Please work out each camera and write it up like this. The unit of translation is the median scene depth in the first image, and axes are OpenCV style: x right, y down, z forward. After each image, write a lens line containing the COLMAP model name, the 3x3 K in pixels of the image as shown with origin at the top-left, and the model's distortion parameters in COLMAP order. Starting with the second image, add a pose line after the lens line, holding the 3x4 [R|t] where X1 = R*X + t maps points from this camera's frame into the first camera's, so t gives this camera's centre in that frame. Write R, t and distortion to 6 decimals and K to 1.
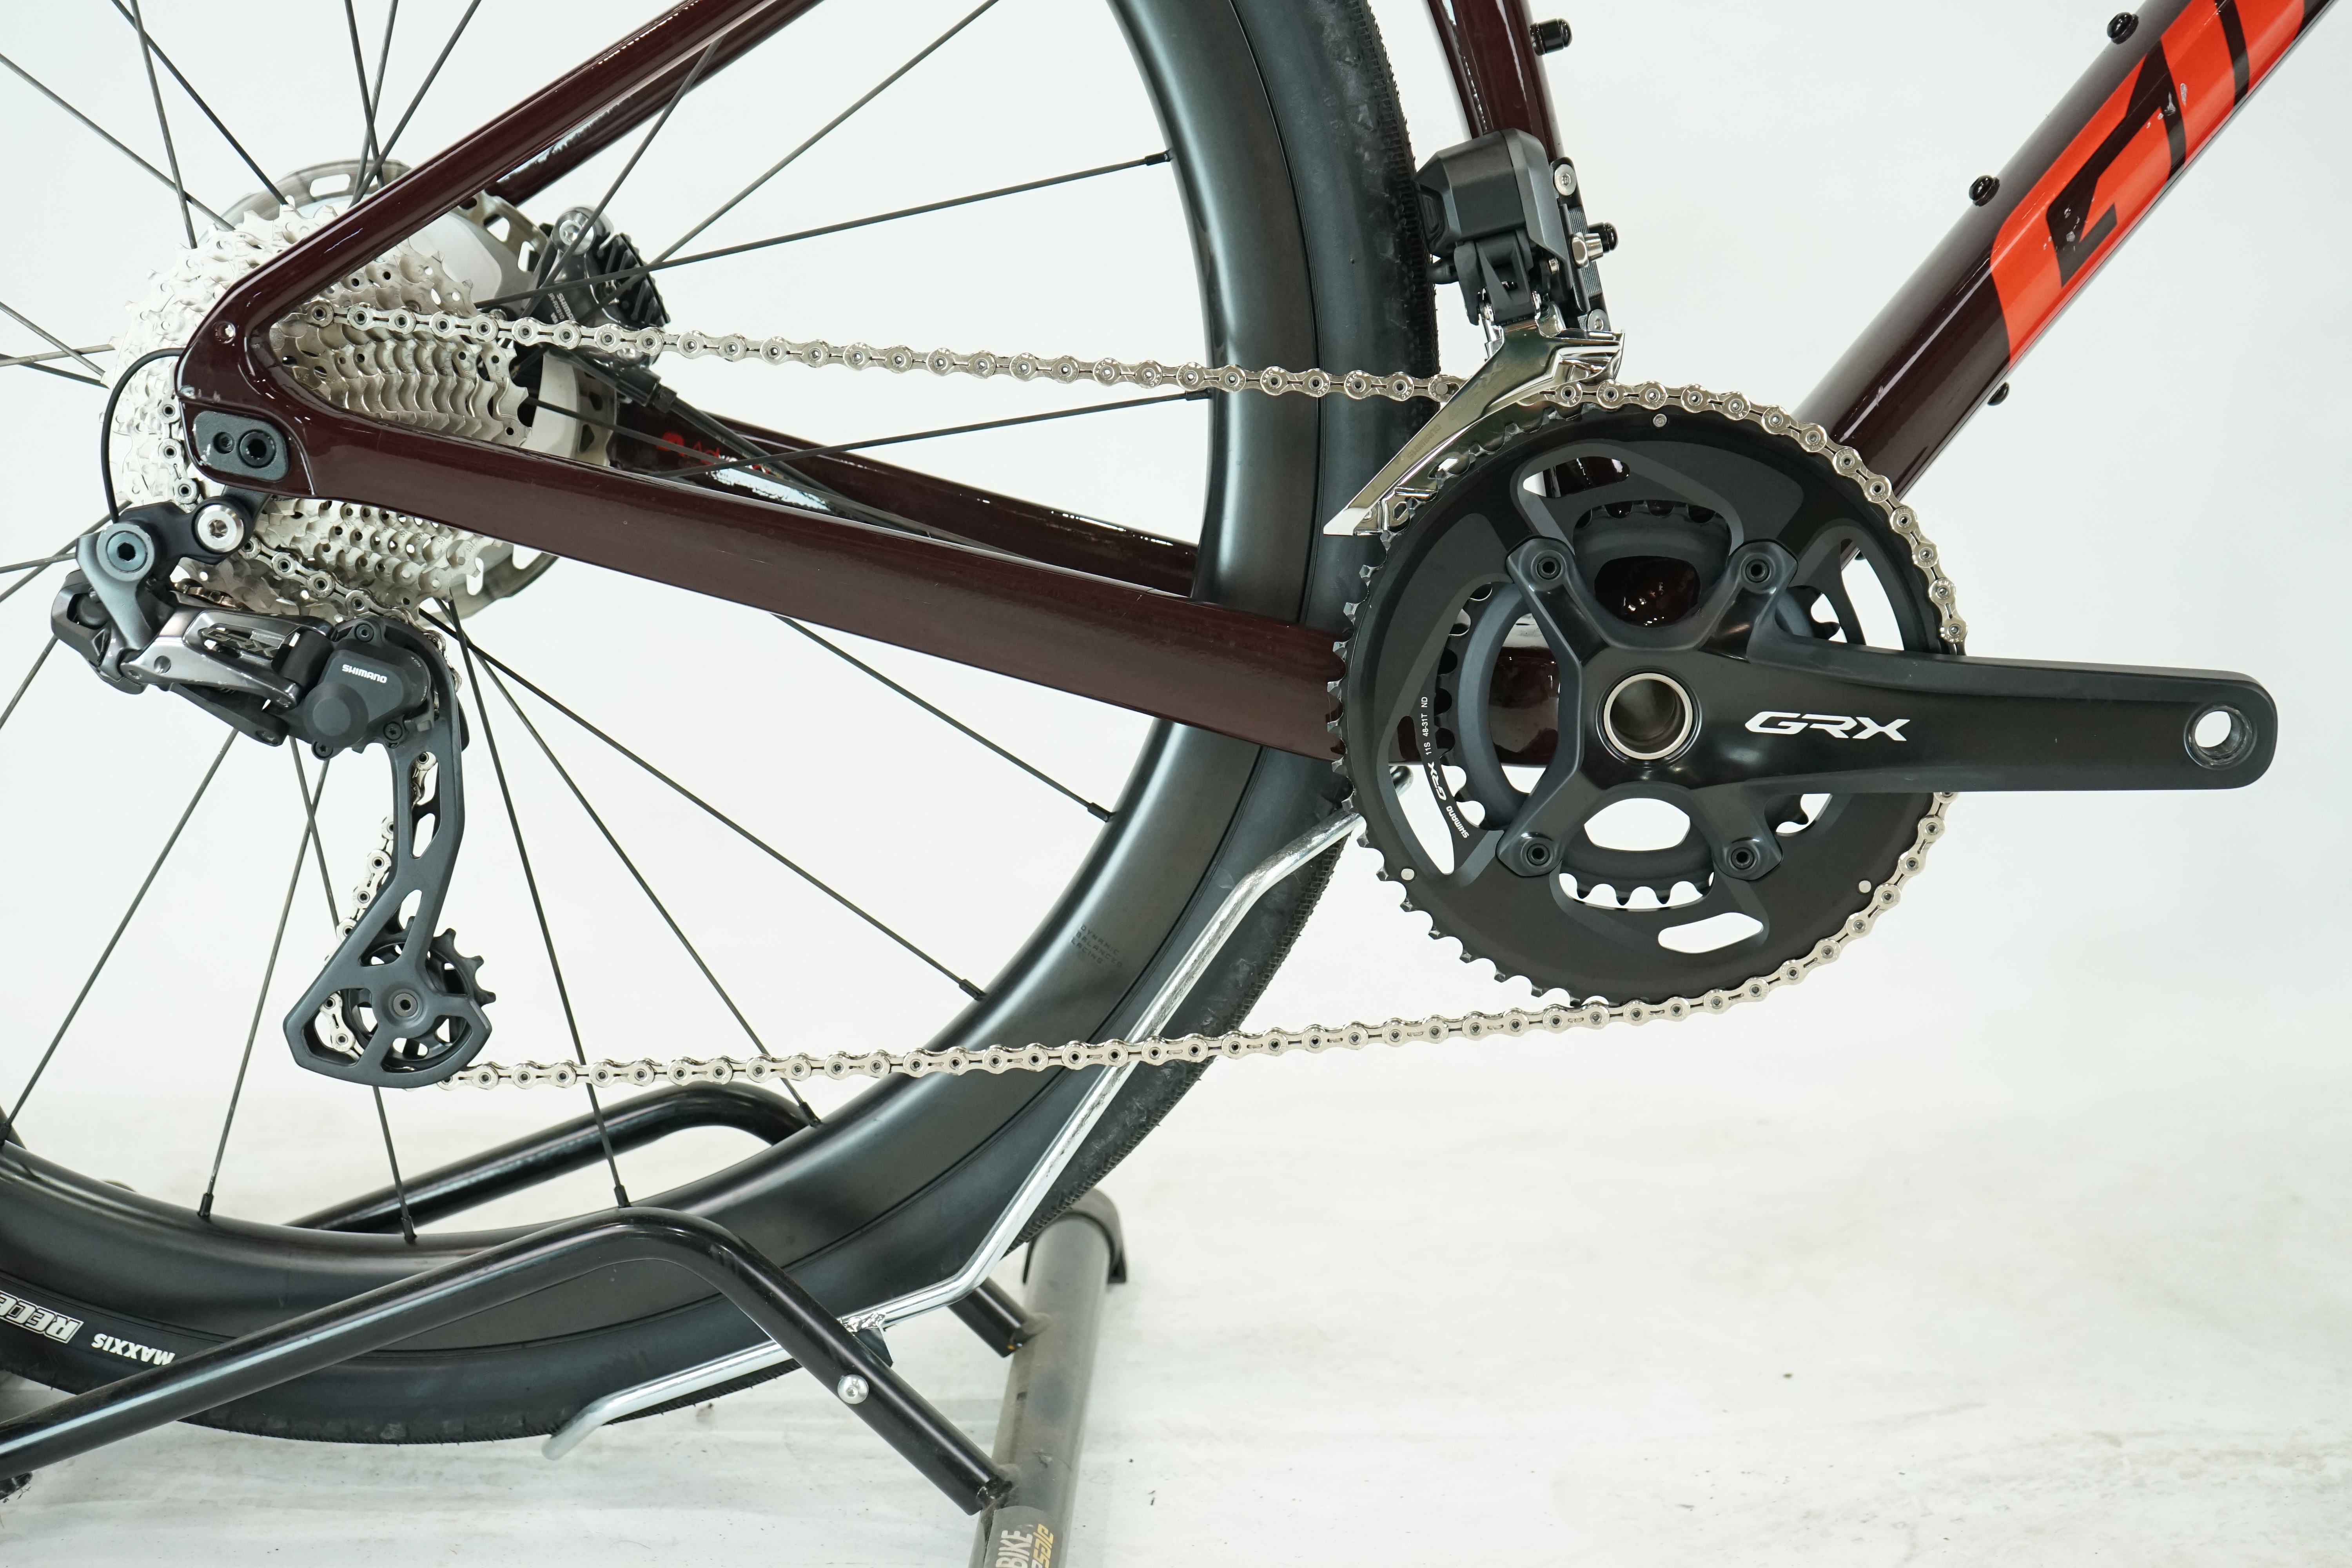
lens RADIAL K [[3184.4, 0, 1176.0], [0, 3184.4, 784.0], [0, 0, 1]] dist [0.007915, 0.035042]
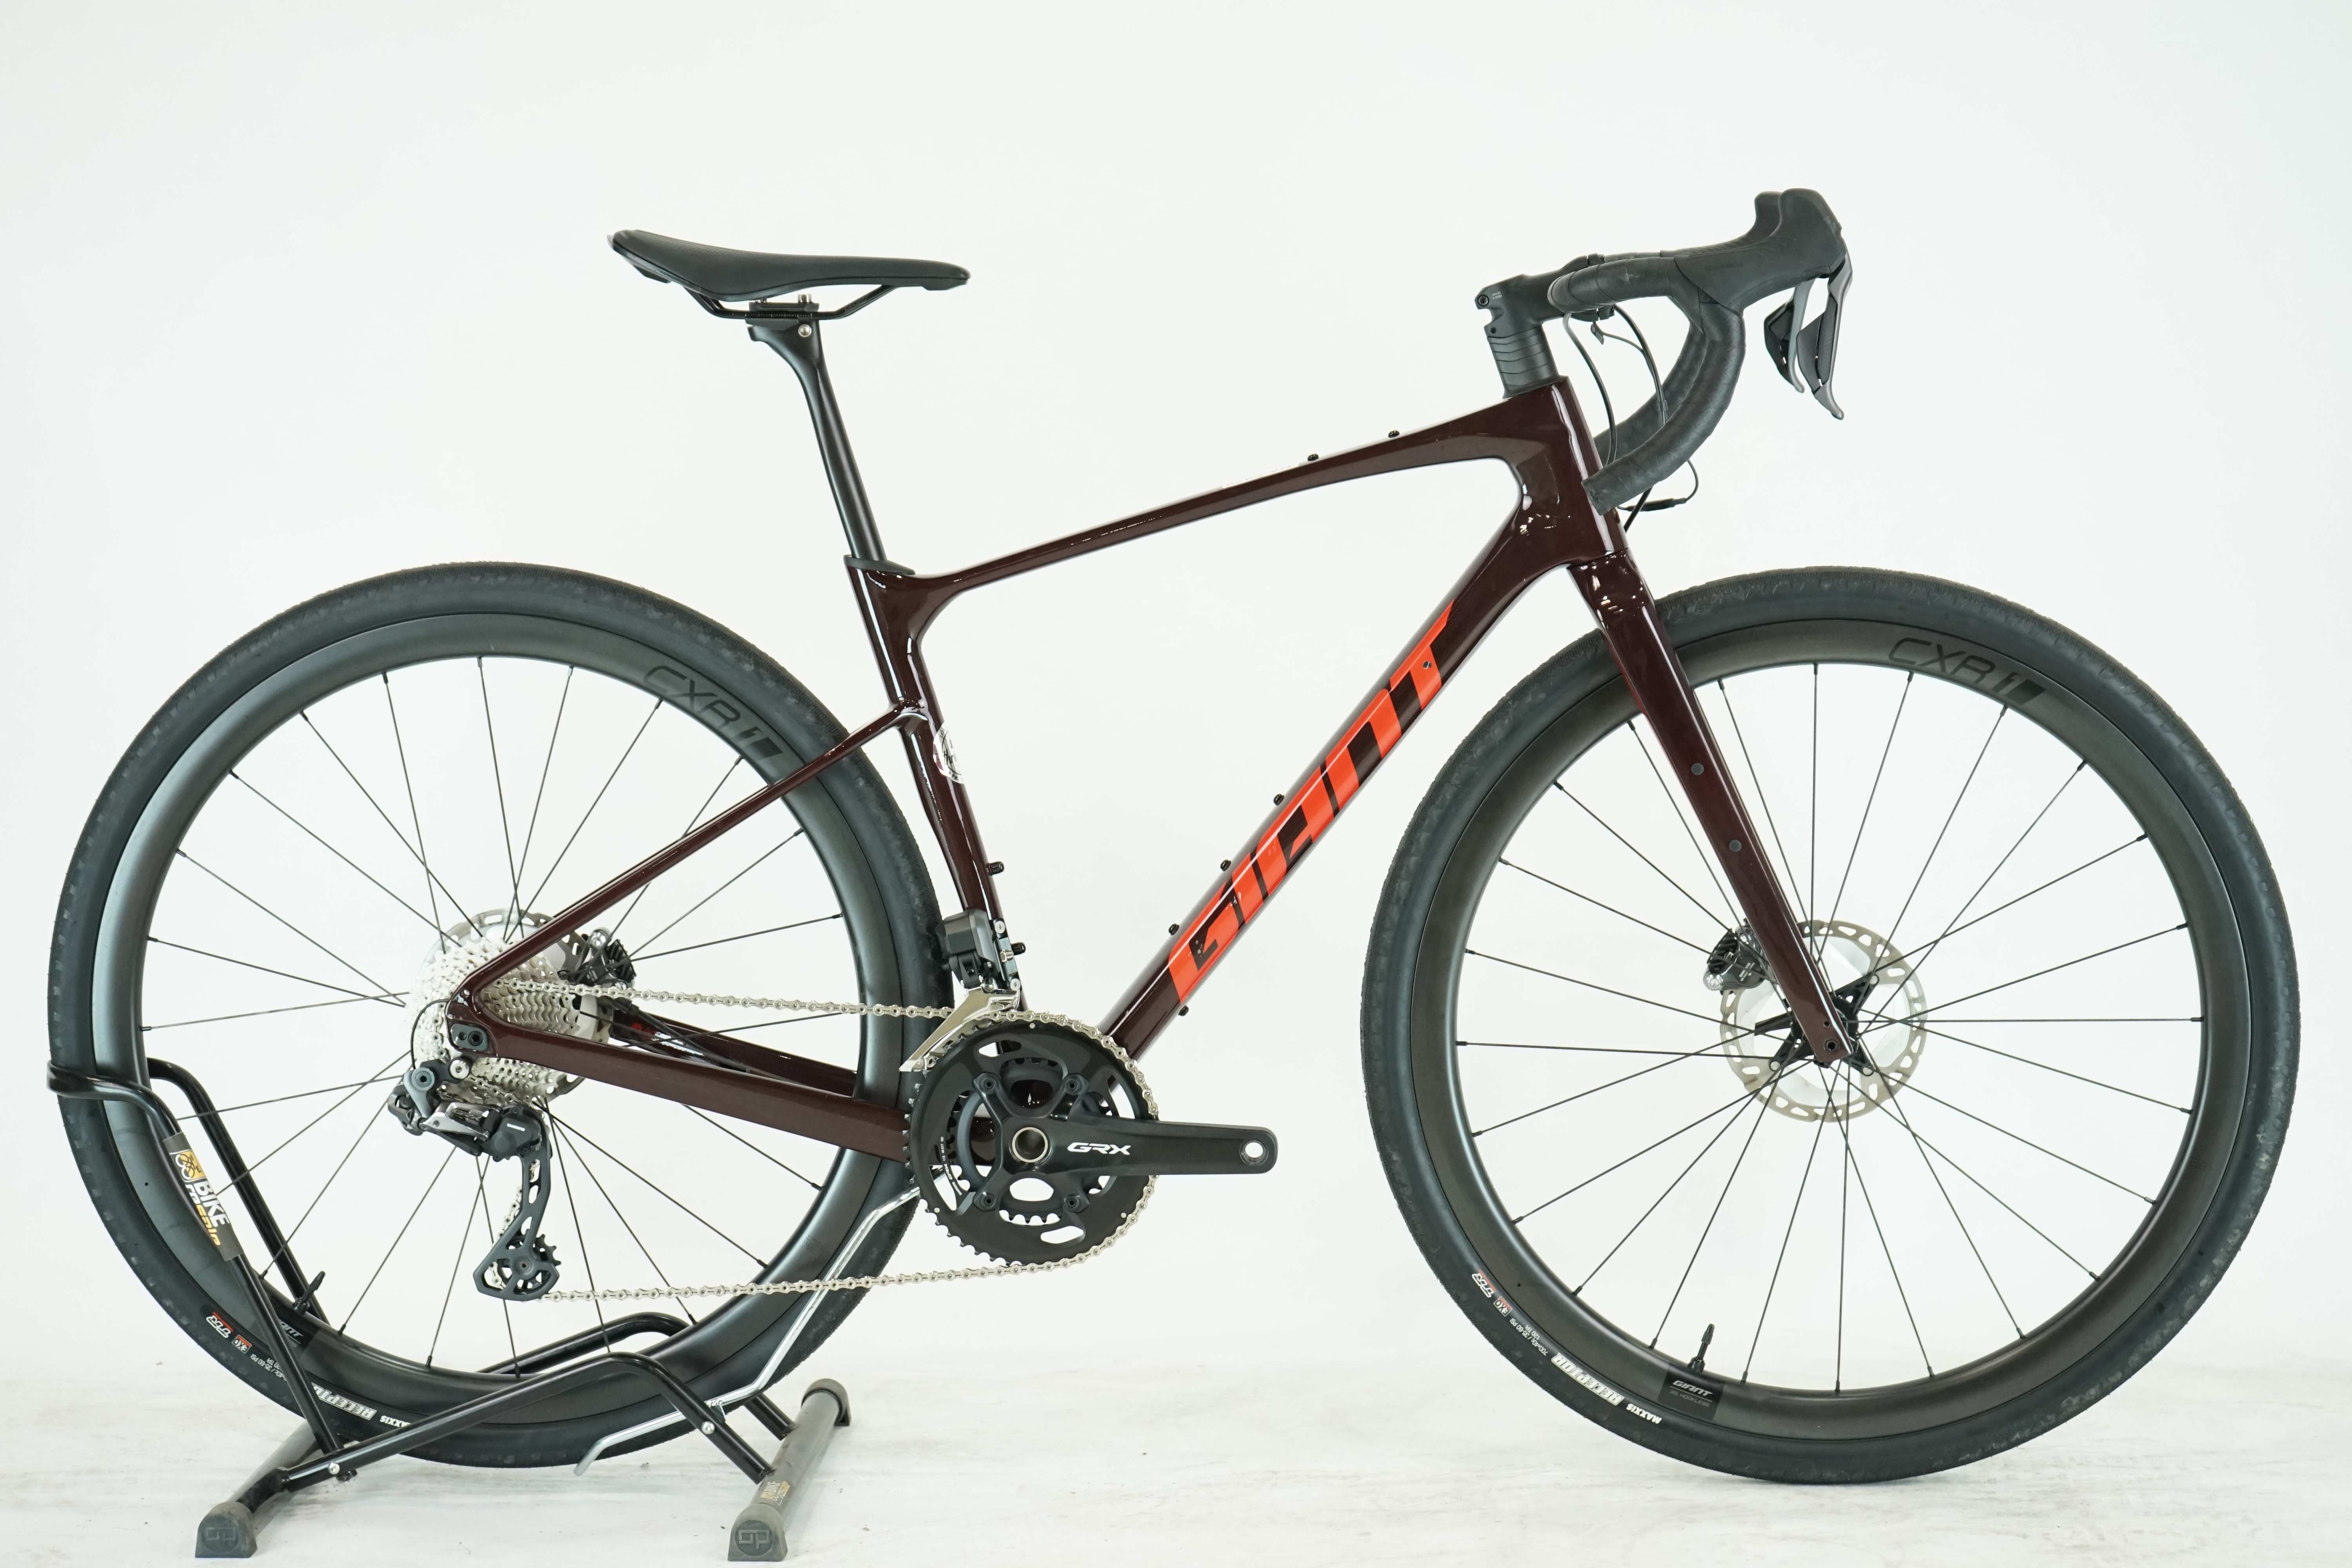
lens RADIAL K [[4404.3, 0, 1176.0], [0, 4404.3, 784.0], [0, 0, 1]] dist [-0.045843, 0.027118]
pose [[0.999746, -0.002361, -0.022427, 0.330124], [-0.000227, 0.993398, -0.114720, 0.090308], [0.022550, 0.114696, 0.993145, -2.361903]]
